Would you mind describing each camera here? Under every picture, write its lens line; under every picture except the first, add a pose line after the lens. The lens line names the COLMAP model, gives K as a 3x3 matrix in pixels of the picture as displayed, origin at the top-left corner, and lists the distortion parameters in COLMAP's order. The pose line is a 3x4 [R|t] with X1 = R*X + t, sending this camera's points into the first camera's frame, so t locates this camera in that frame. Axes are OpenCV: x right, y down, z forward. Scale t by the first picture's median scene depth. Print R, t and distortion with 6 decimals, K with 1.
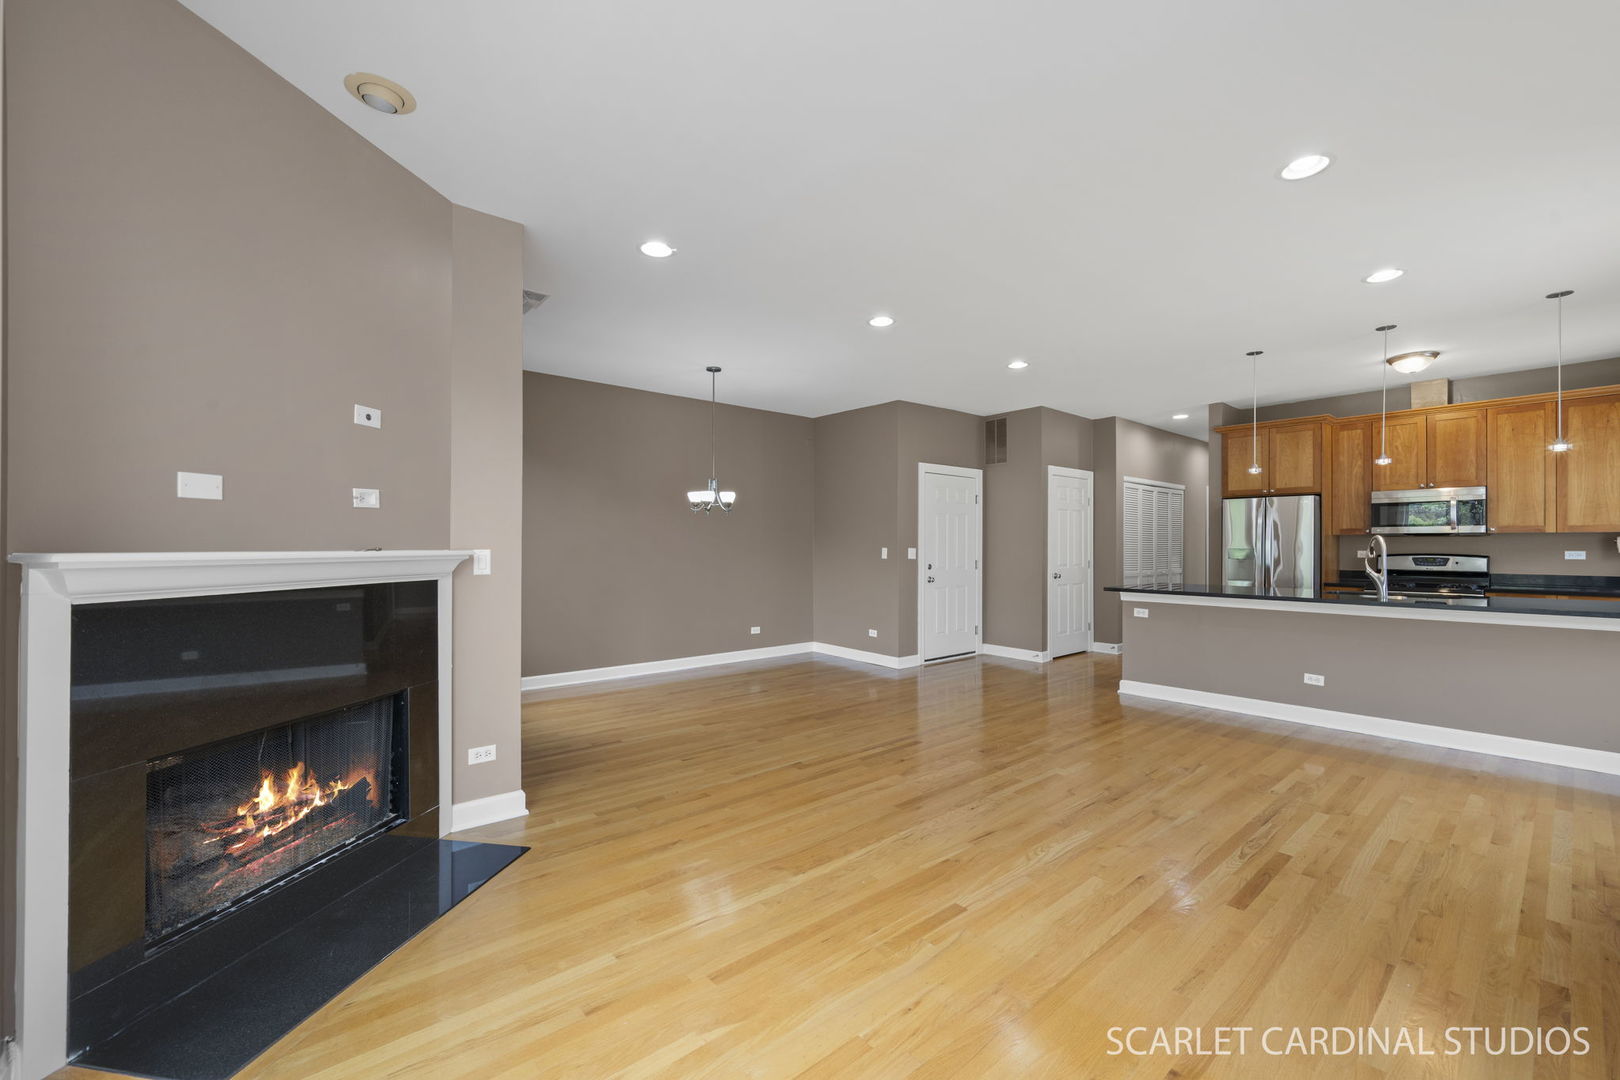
lens RADIAL K [[645.9, 0, 828.8], [0, 645.9, 543.6], [0, 0, 1]] dist [-0.000614, -0.000498]
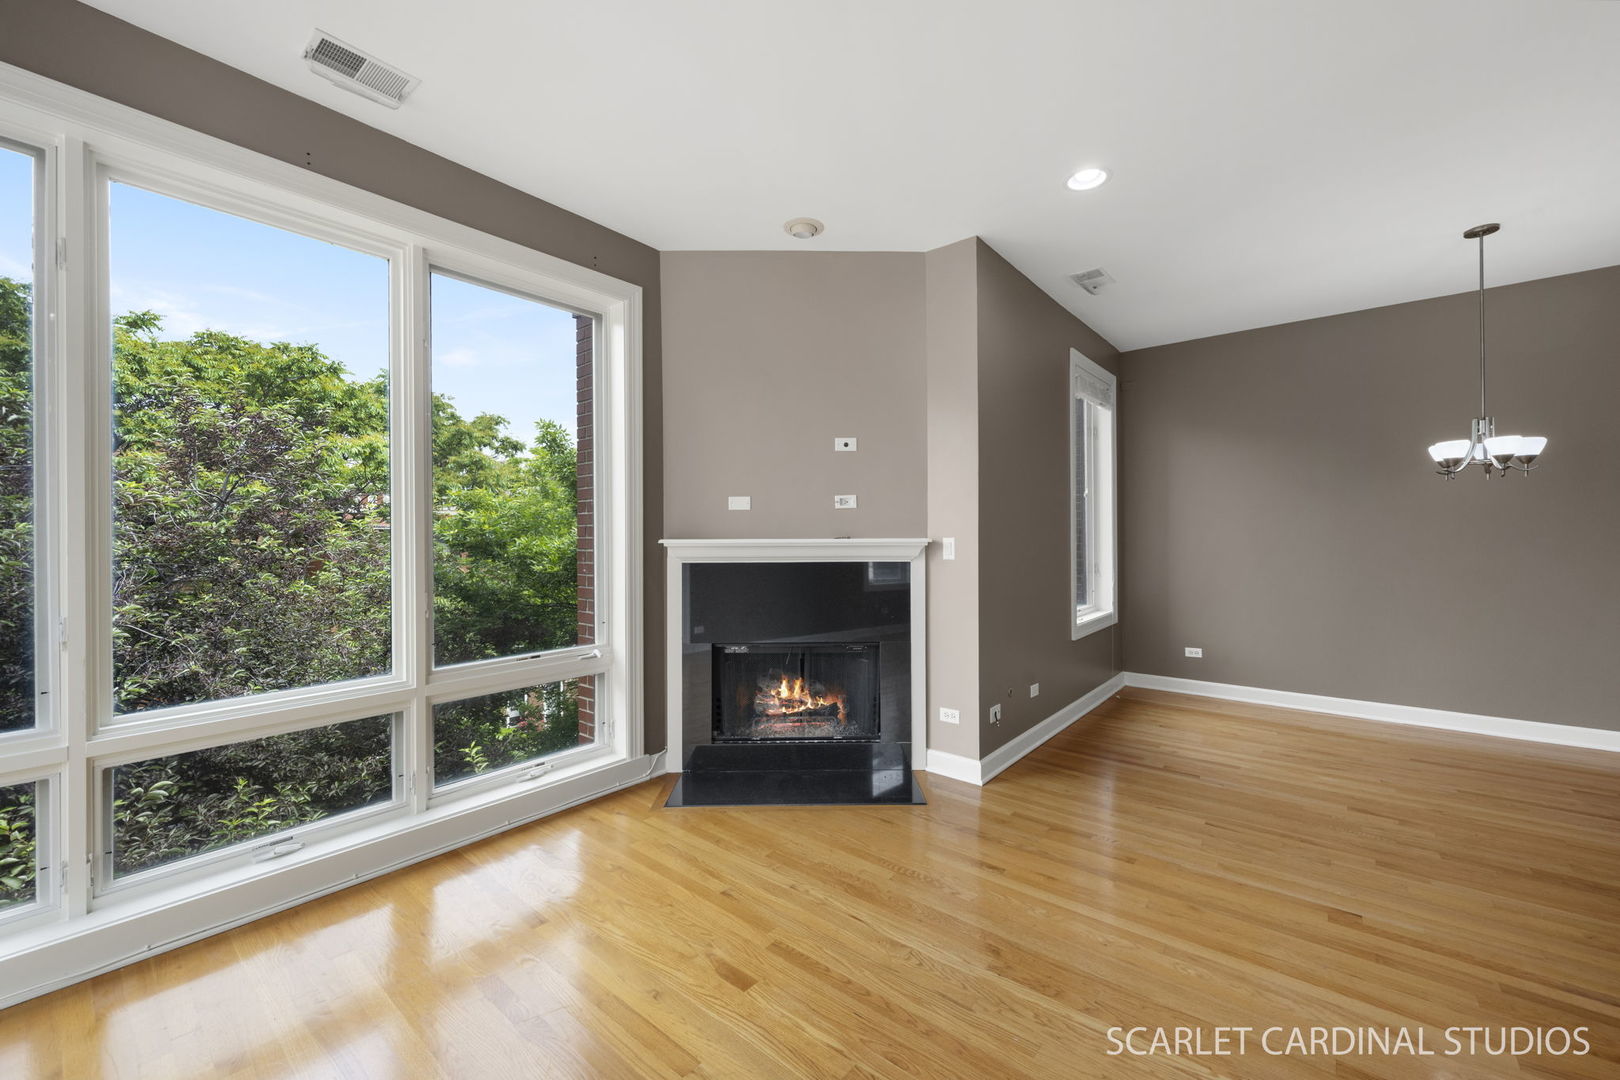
lens RADIAL K [[645.9, 0, 814.6], [0, 645.9, 536.7], [0, 0, 1]] dist [-0.000614, -0.000498]
pose [[0.163470, -0.002538, -0.986545, 0.384897], [0.008624, 0.999962, -0.001144, 0.004664], [0.986511, -0.008321, 0.163486, 0.395907]]
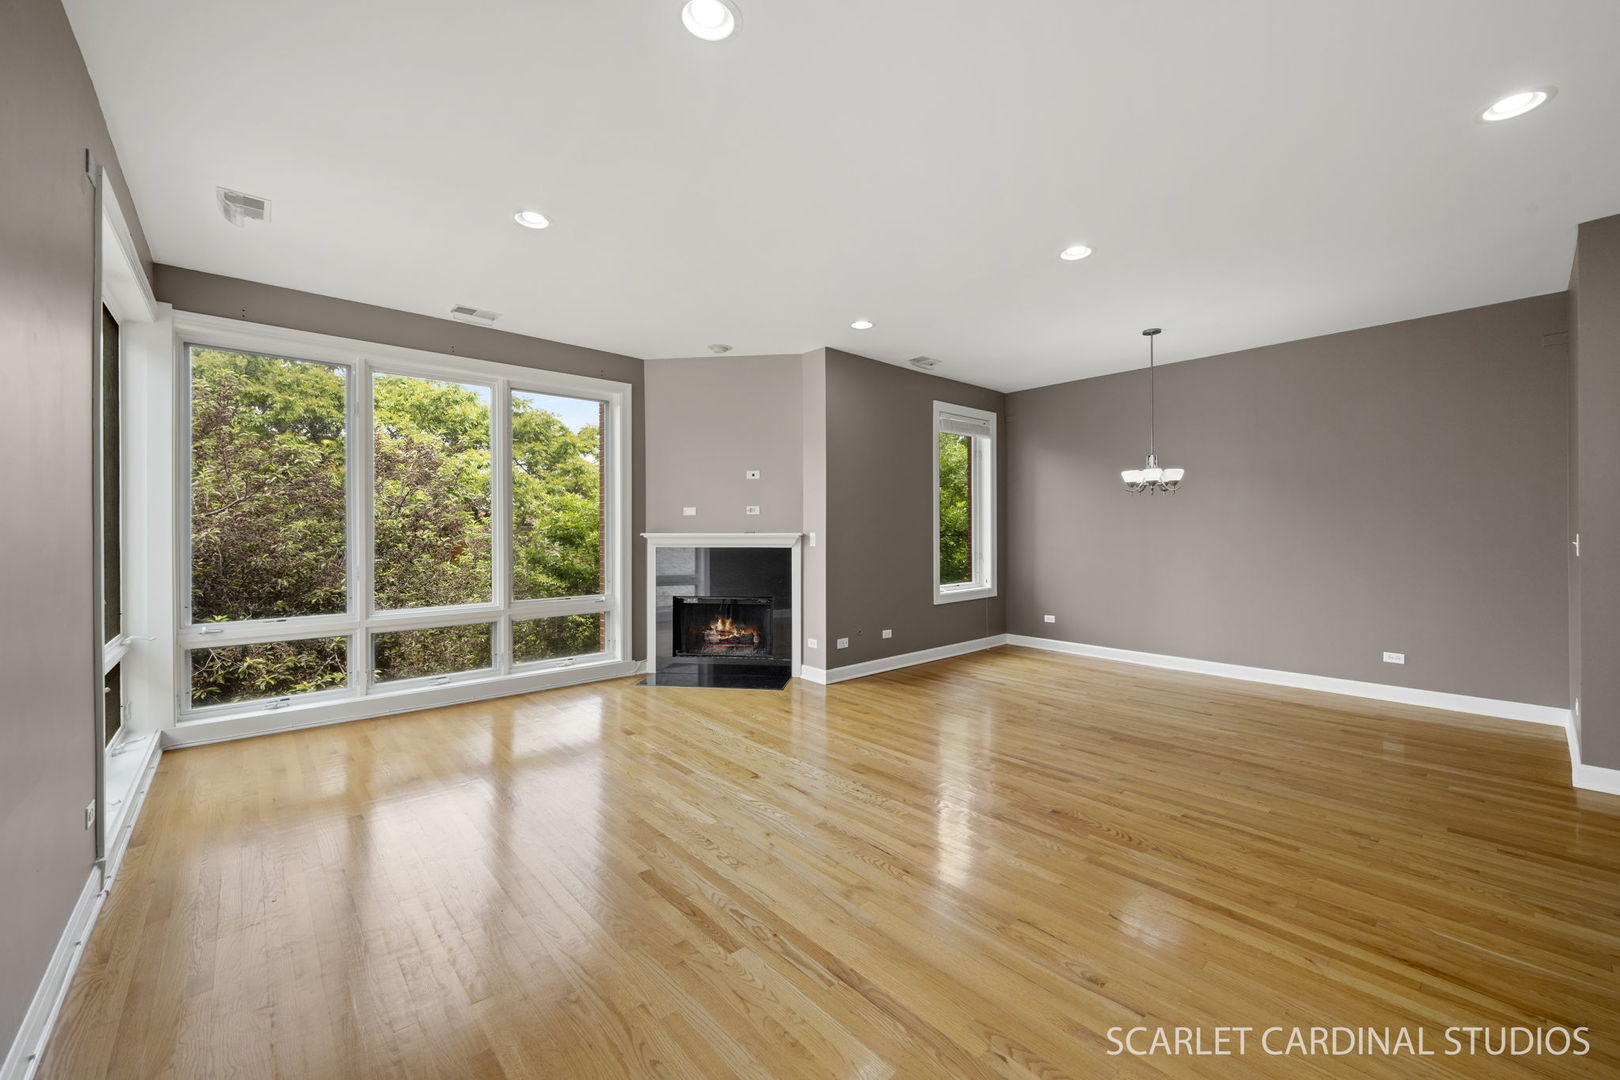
lens RADIAL K [[645.9, 0, 817.8], [0, 645.9, 531.8], [0, 0, 1]] dist [-0.000614, -0.000498]
pose [[0.013856, 0.000683, -0.999904, 0.904928], [0.005404, 0.999985, 0.000758, 0.003390], [0.999889, -0.005414, 0.013852, 0.679974]]
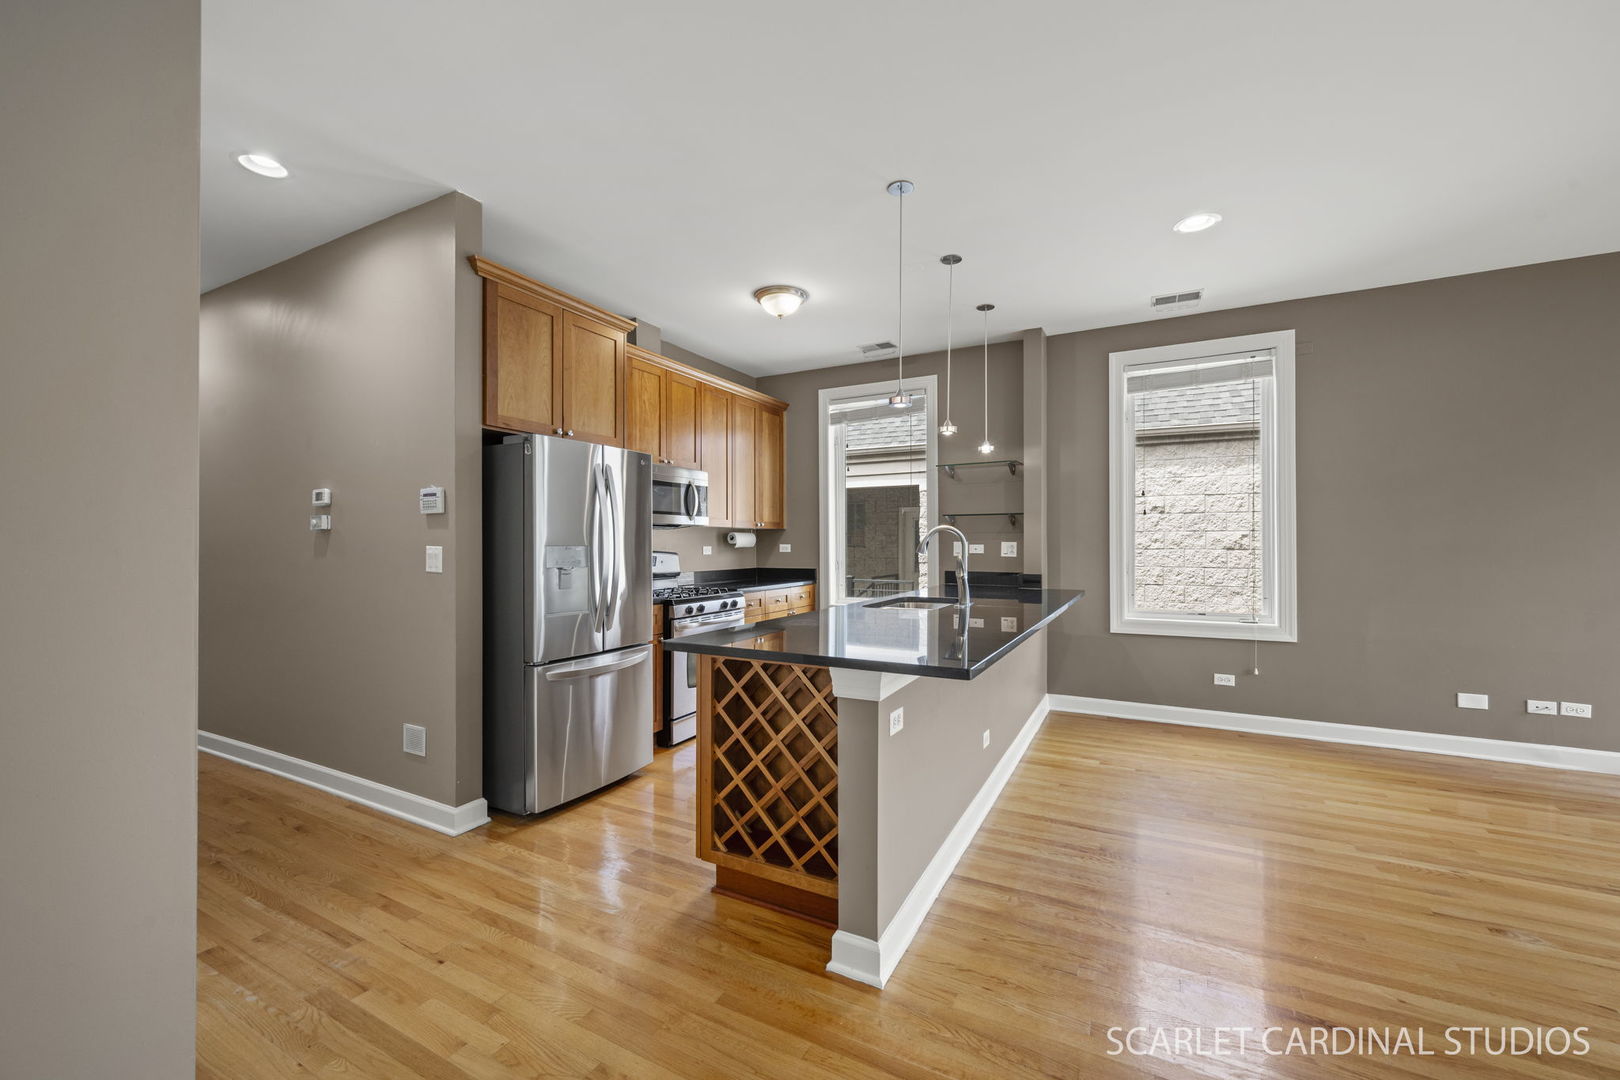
lens RADIAL K [[645.9, 0, 823.3], [0, 645.9, 540.4], [0, 0, 1]] dist [-0.000614, -0.000498]
pose [[-0.363571, 0.003908, 0.931558, 0.206820], [-0.000879, 0.999989, -0.004538, 0.009138], [-0.931566, -0.002469, -0.363563, 1.521415]]
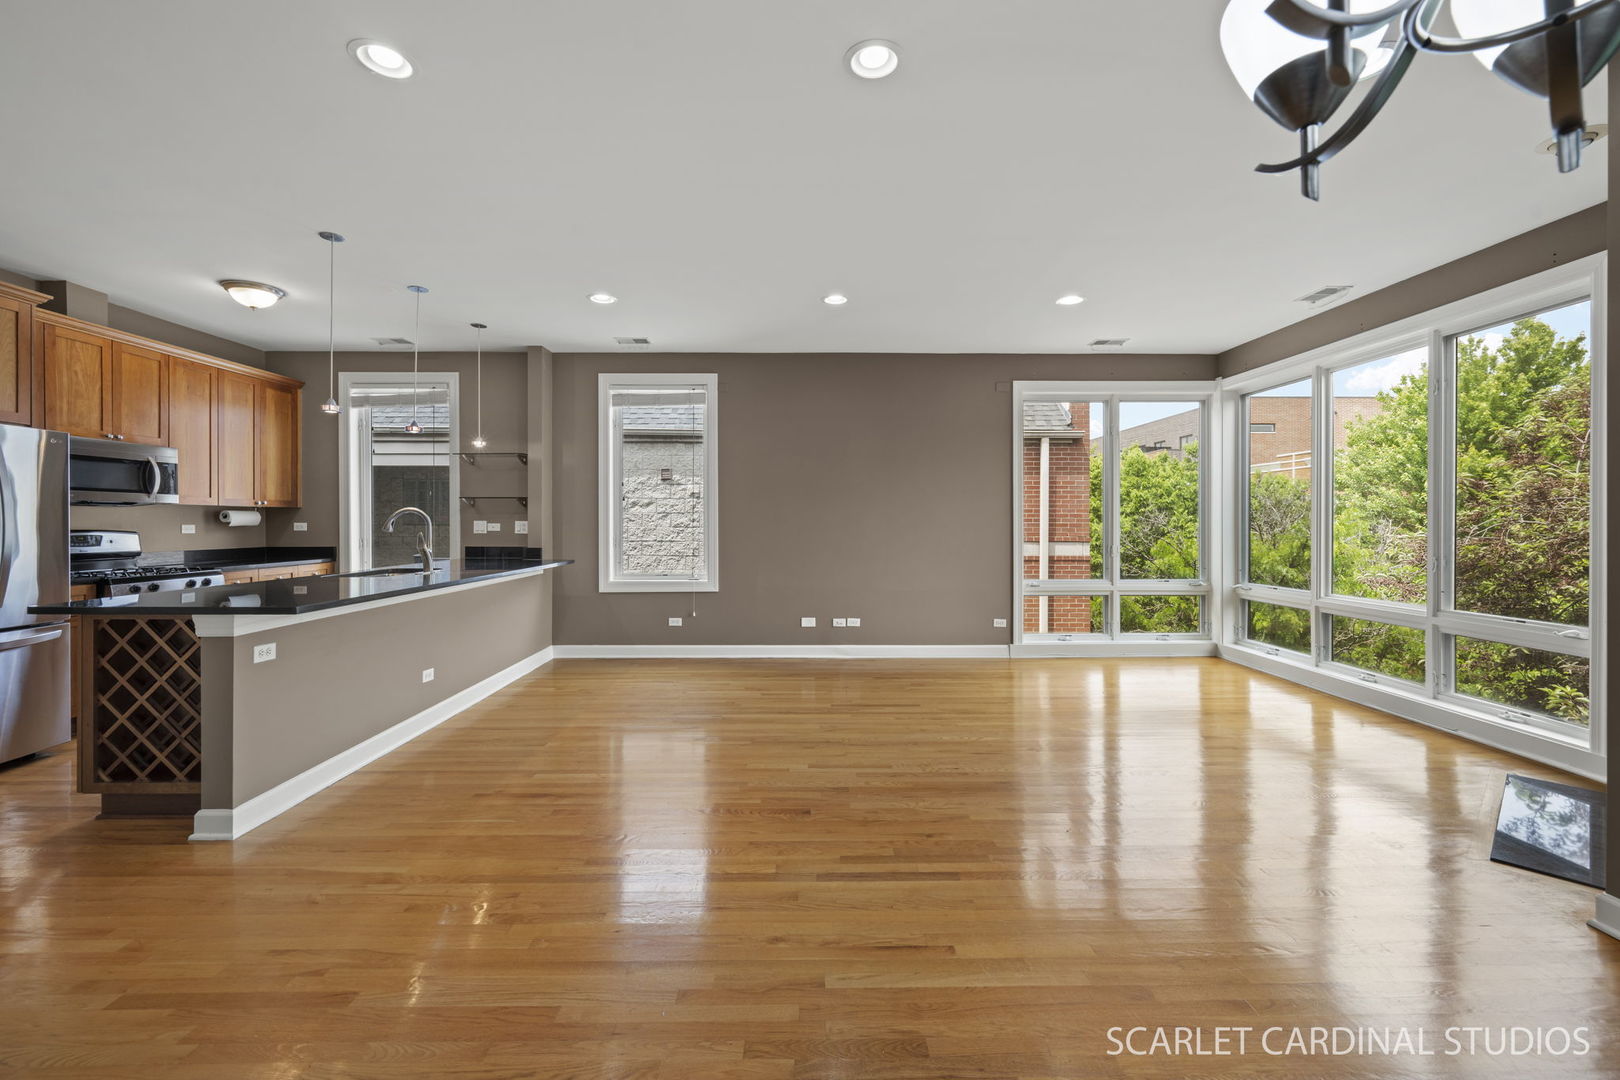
lens RADIAL K [[645.9, 0, 813.9], [0, 645.9, 524.0], [0, 0, 1]] dist [-0.000614, -0.000498]
pose [[-0.762156, -0.003874, 0.647382, -0.206125], [-0.003169, 0.999992, 0.002252, 0.007288], [-0.647386, -0.000336, -0.762162, 1.436210]]
